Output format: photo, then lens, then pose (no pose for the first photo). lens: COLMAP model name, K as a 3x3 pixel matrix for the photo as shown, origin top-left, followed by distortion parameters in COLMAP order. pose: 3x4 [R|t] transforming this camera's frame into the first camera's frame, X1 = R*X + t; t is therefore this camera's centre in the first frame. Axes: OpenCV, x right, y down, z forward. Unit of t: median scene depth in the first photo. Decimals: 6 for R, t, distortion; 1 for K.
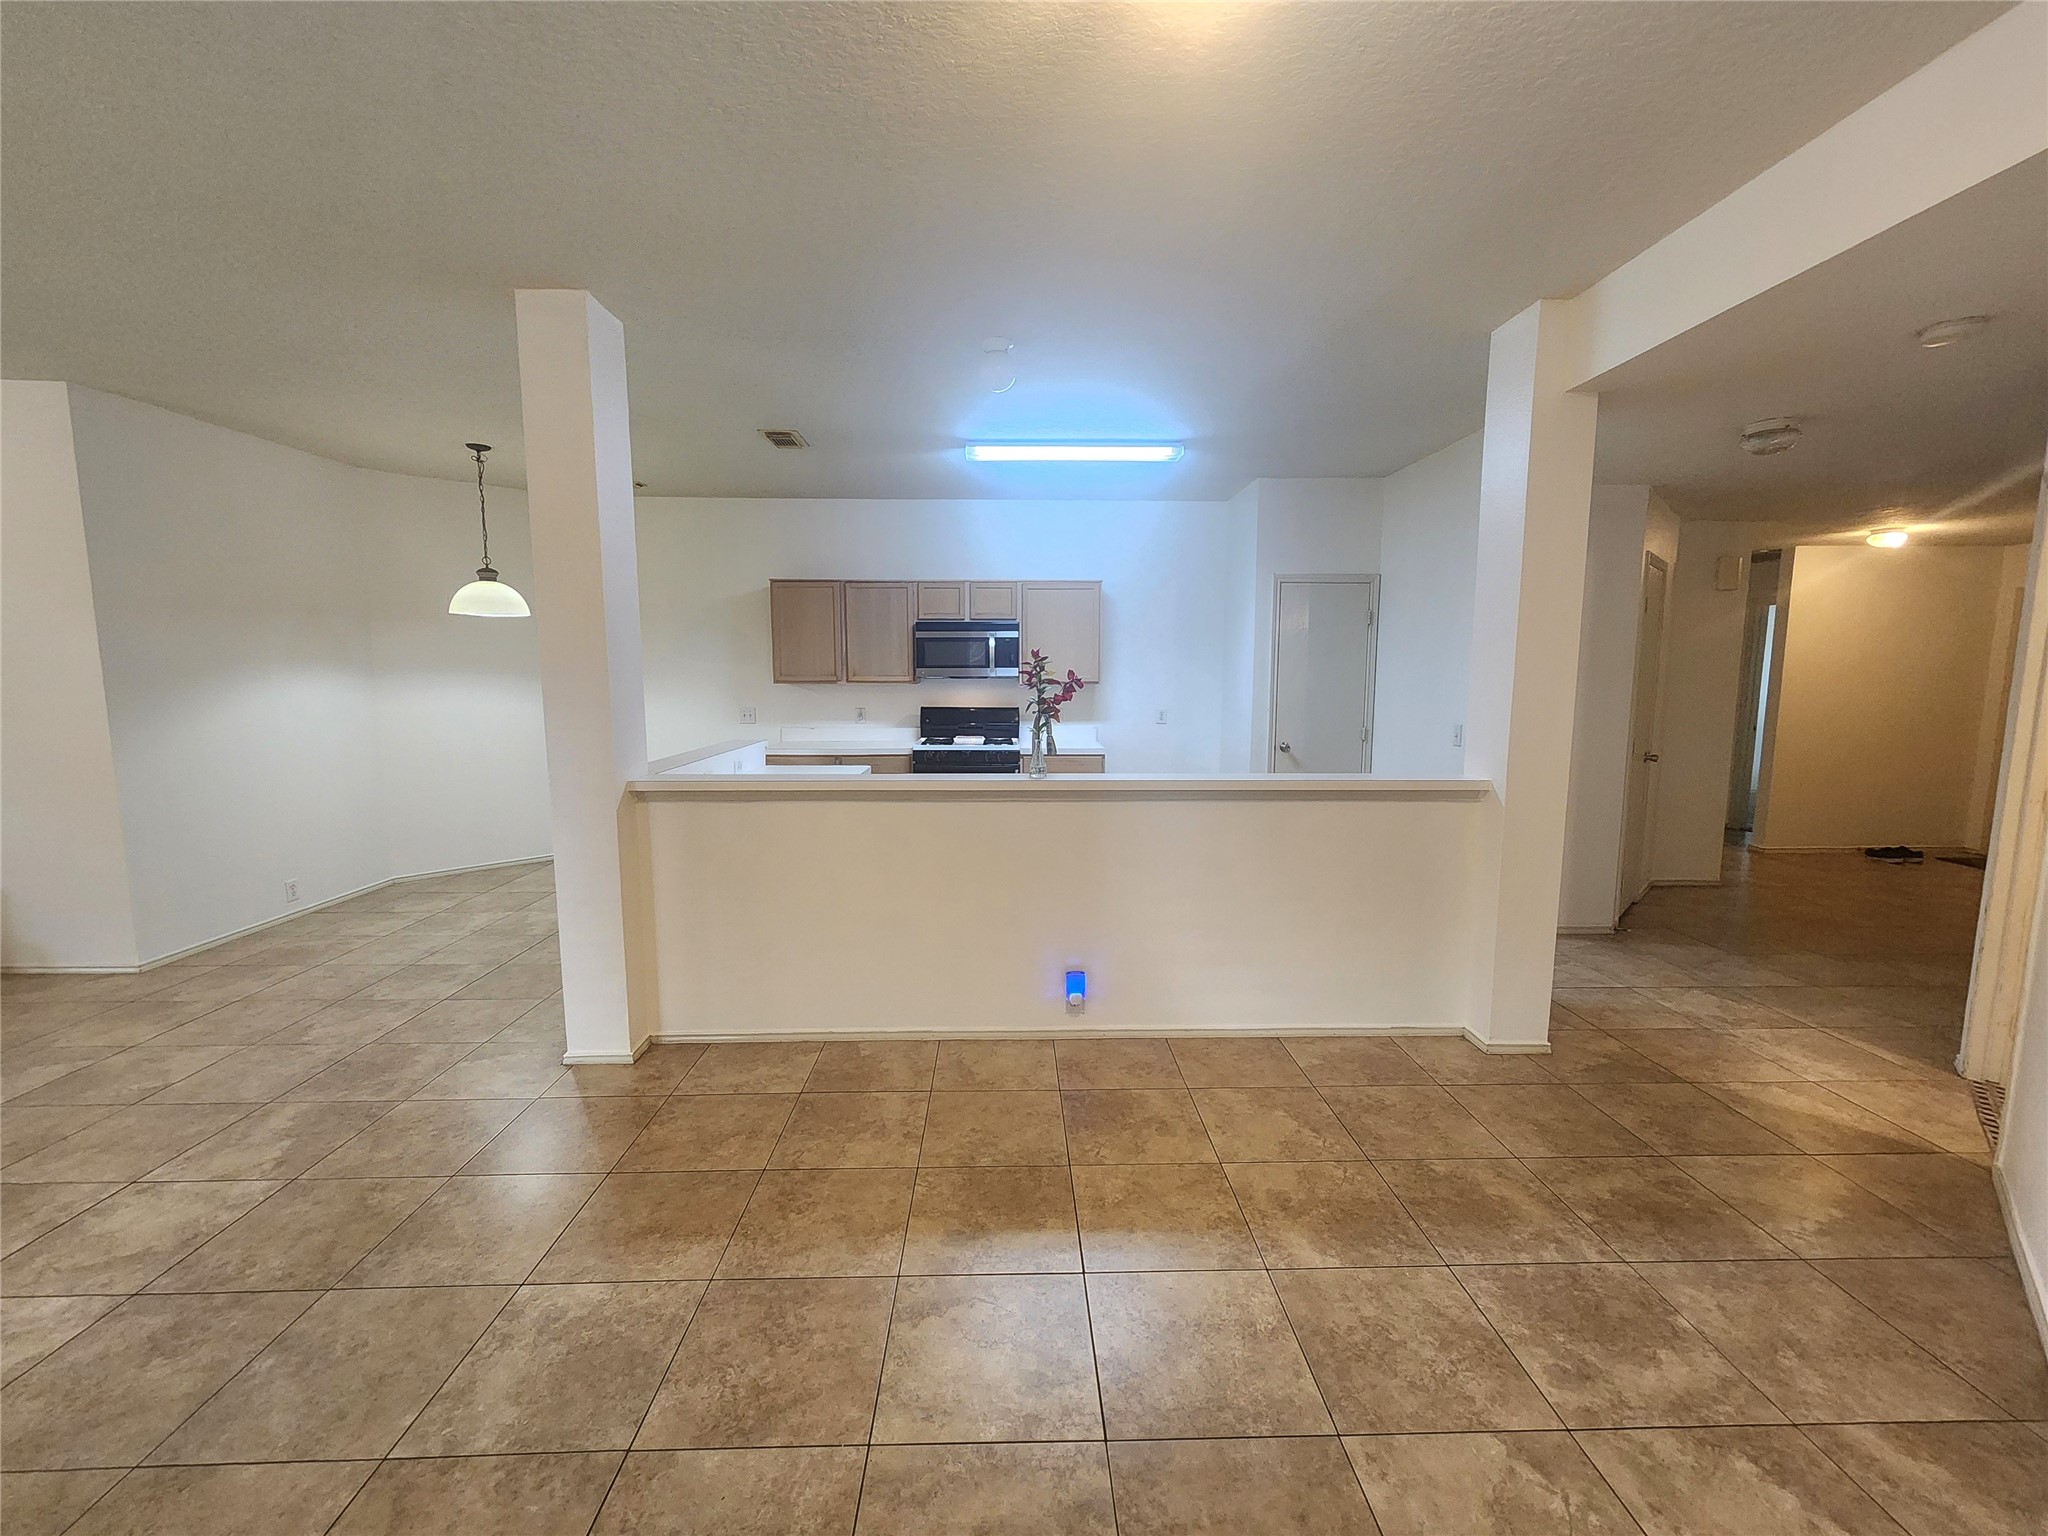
lens RADIAL K [[844.5, 0, 1021.3], [0, 844.5, 766.6], [0, 0, 1]] dist [-0.000355, 0.000212]
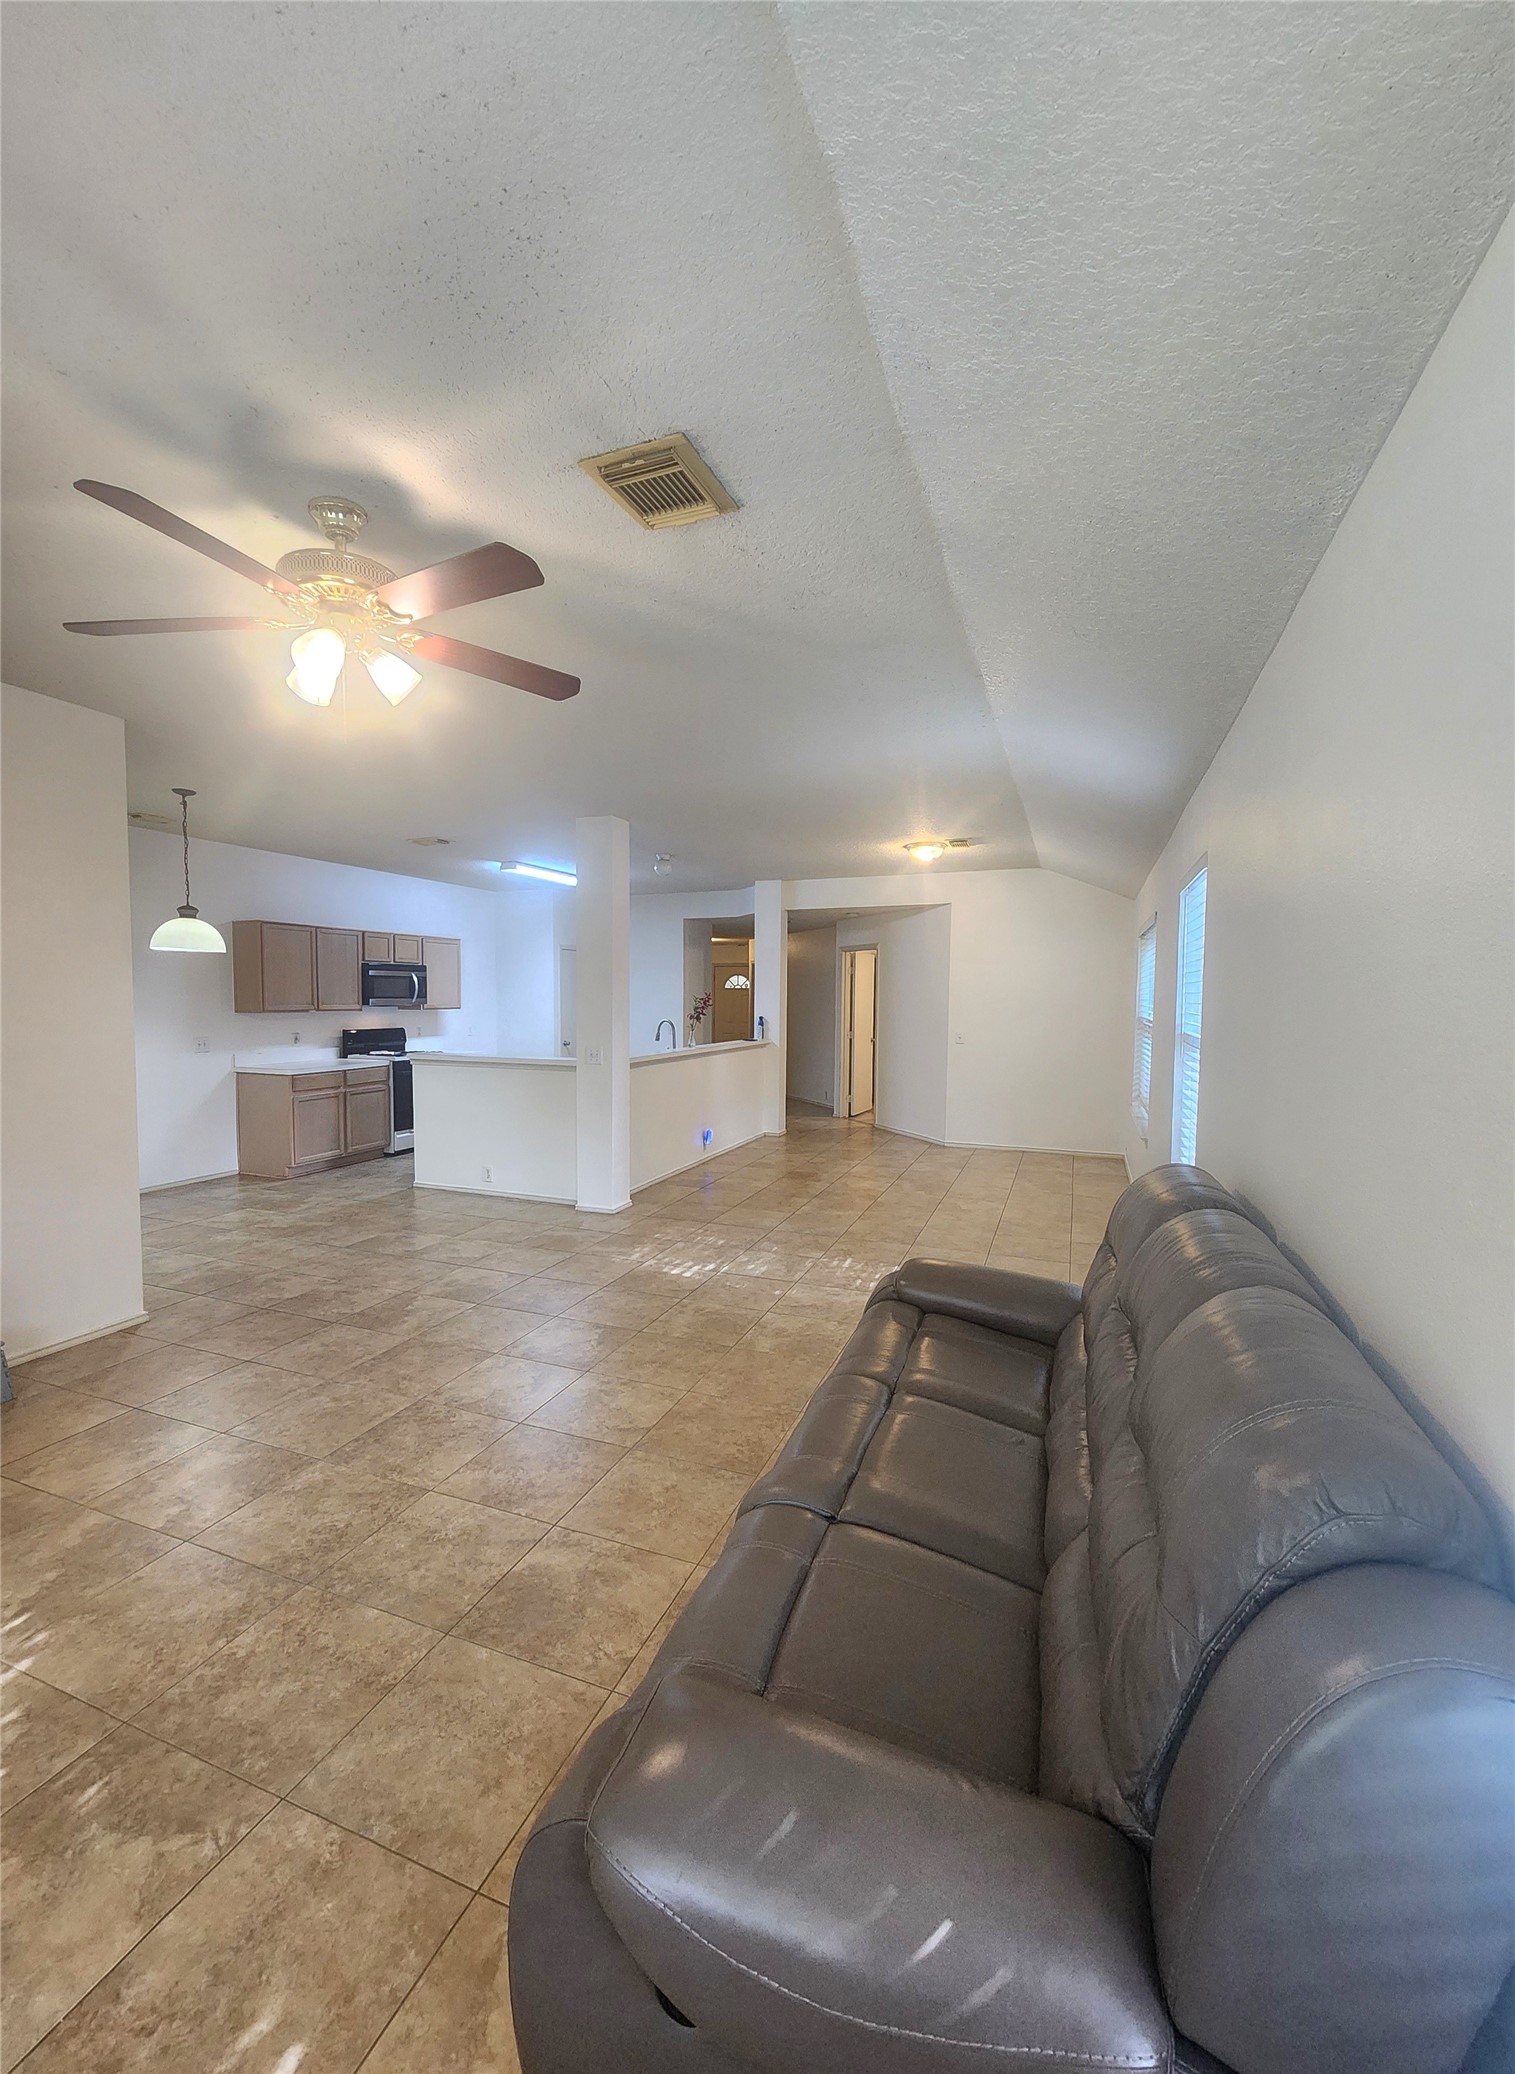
lens RADIAL K [[854.2, 0, 738.0], [0, 854.2, 1033.2], [0, 0, 1]] dist [-0.004975, -0.001027]
pose [[0.394262, -0.040397, 0.918110, -2.187321], [0.102874, 0.994694, -0.000410, -0.014082], [-0.913222, 0.094612, 0.396326, -0.033077]]
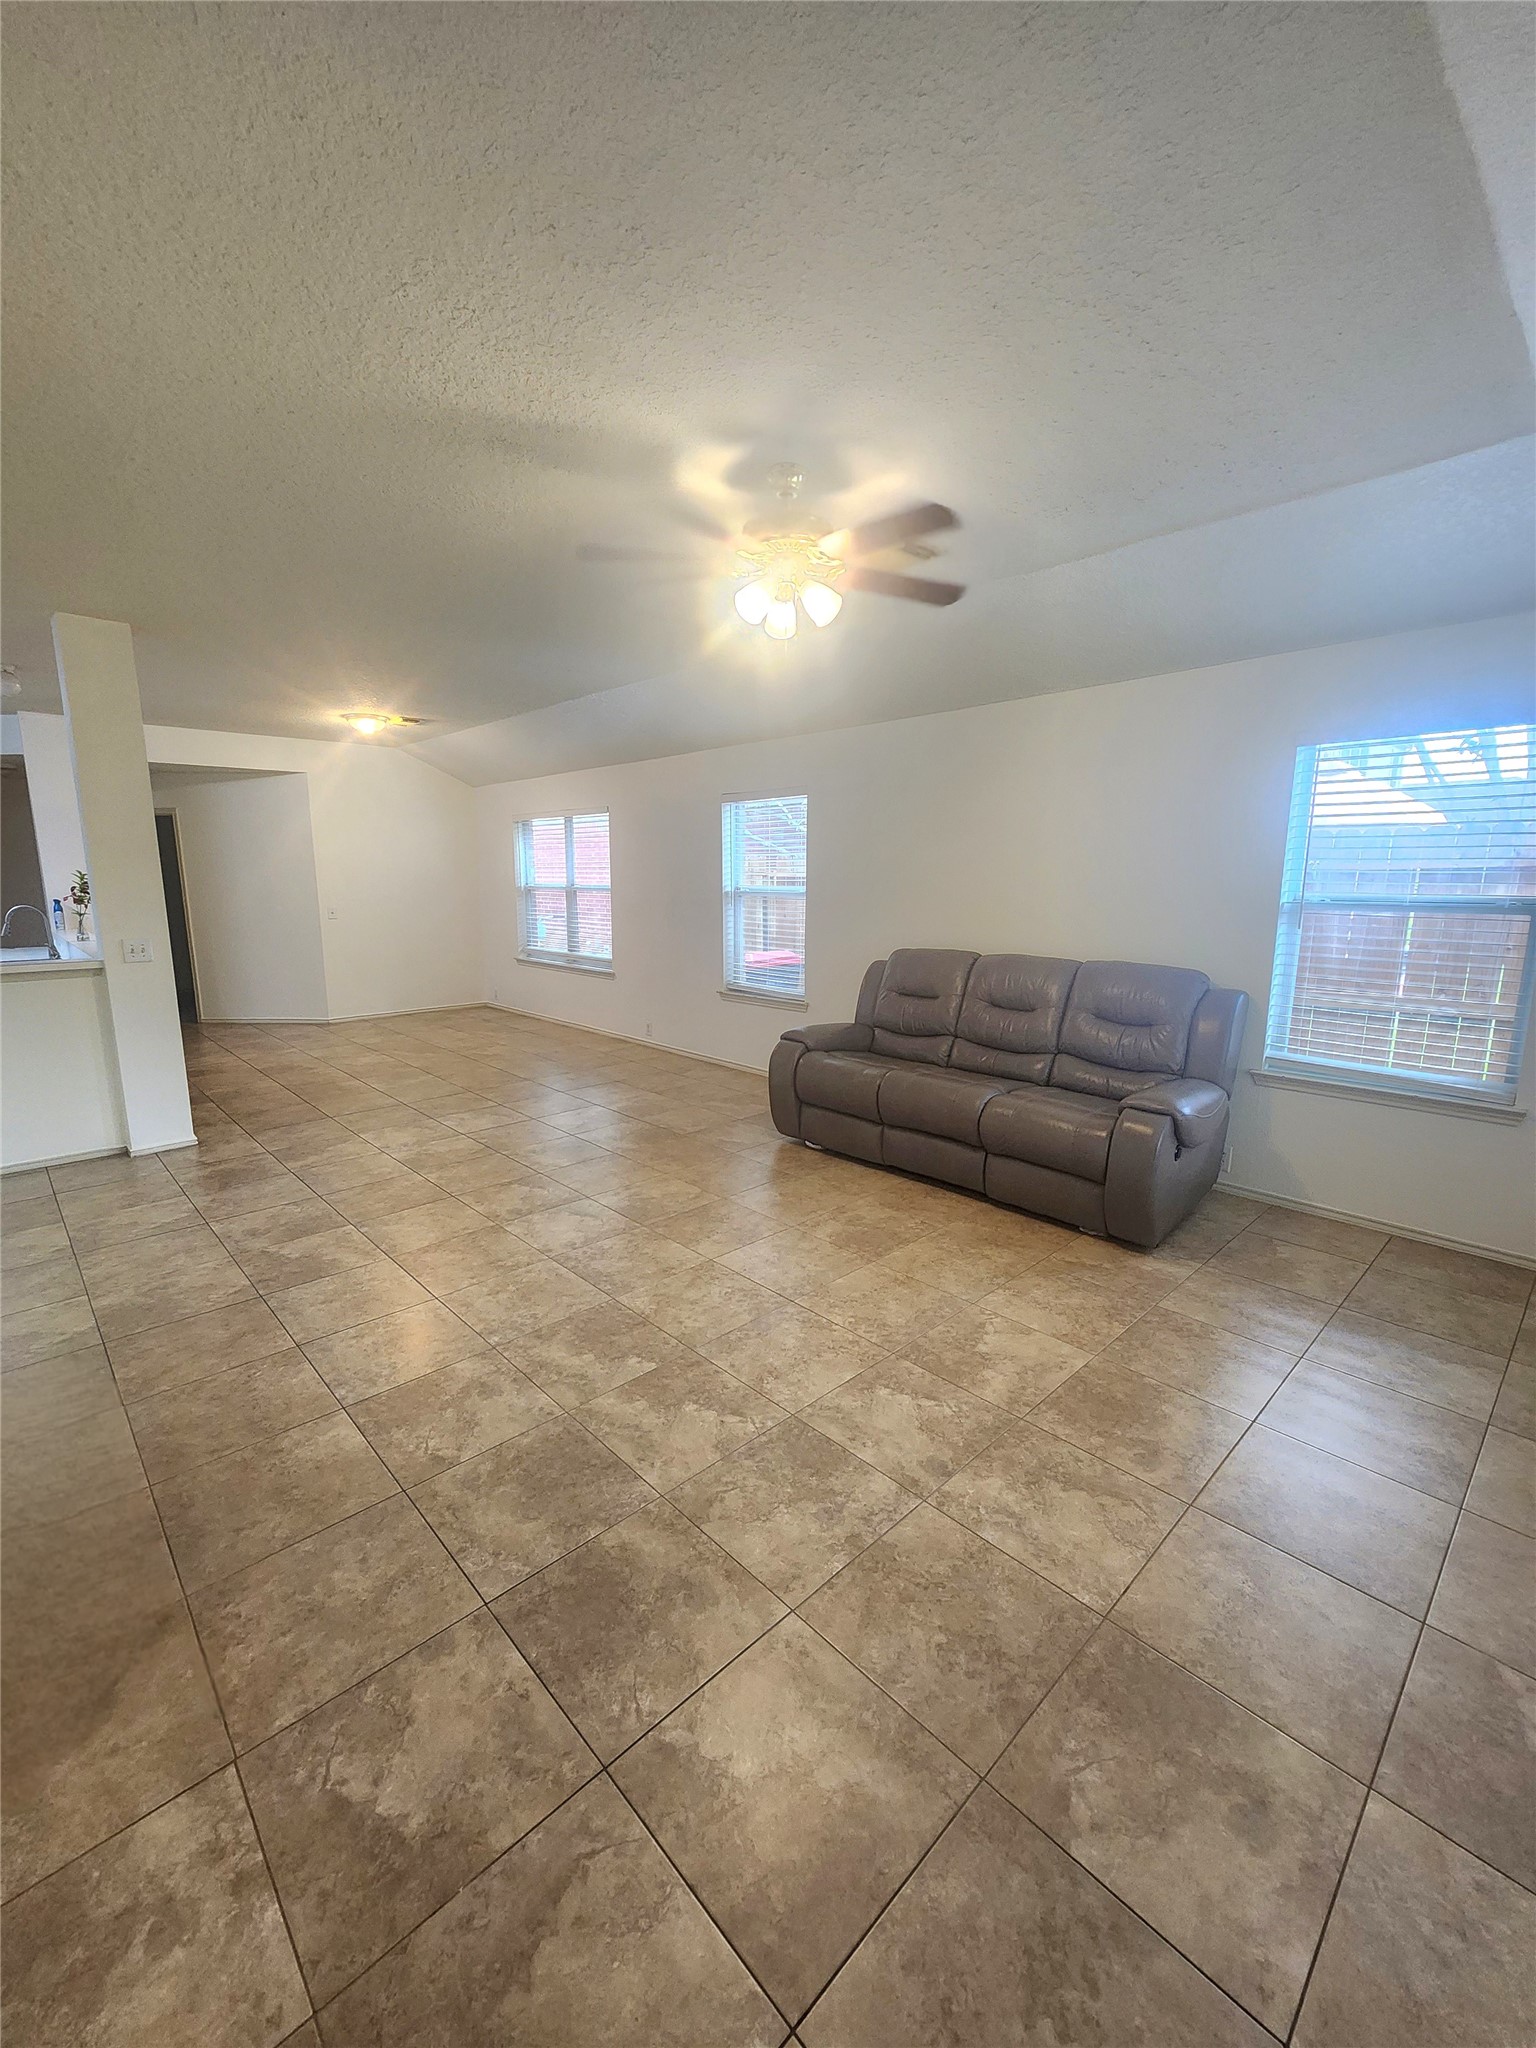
lens RADIAL K [[844.5, 0, 768.5], [0, 844.5, 1022.3], [0, 0, 1]] dist [-0.000355, 0.000212]
pose [[-0.667565, -0.133329, 0.732516, -2.352135], [0.085337, 0.963651, 0.253169, -0.156381], [-0.739645, 0.231517, -0.631922, 1.174802]]
